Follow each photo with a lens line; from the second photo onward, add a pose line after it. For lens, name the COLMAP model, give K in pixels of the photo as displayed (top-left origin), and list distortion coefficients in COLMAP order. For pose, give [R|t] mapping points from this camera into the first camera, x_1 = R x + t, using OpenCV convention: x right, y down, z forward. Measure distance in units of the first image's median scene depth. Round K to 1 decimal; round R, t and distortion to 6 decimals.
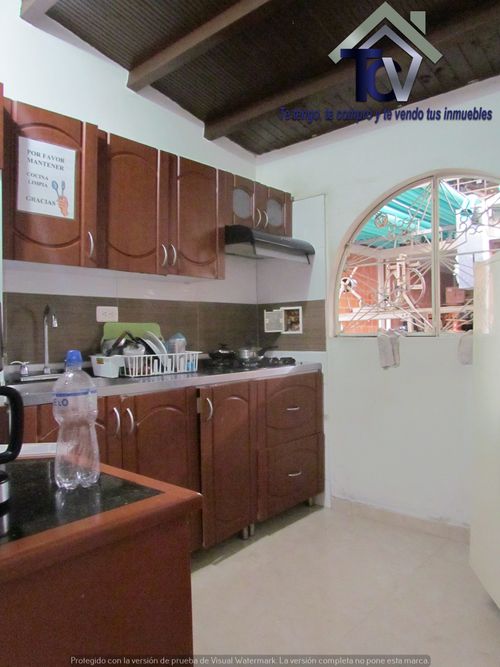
lens RADIAL K [[484.4, 0, 254.3], [0, 484.4, 332.6], [0, 0, 1]] dist [0.006843, -0.017924]
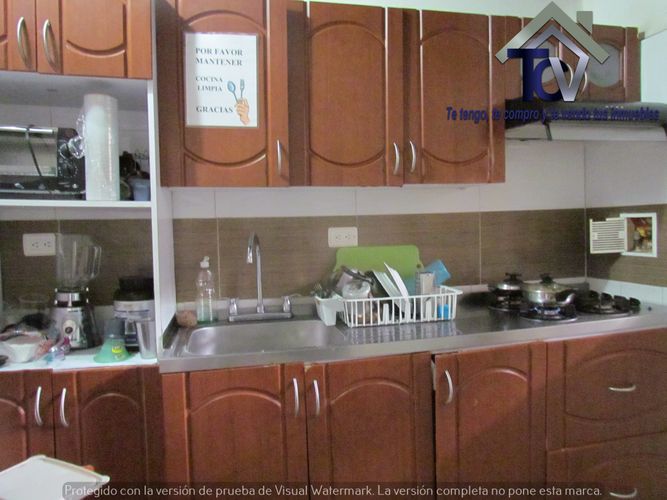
lens RADIAL K [[484.4, 0, 333.4], [0, 484.4, 245.0], [0, 0, 1]] dist [0.006843, -0.017924]
pose [[0.825409, 0.011981, -0.564409, 0.134139], [0.019128, 0.998607, 0.049172, -0.065474], [0.564212, -0.051383, 0.824030, 0.340271]]
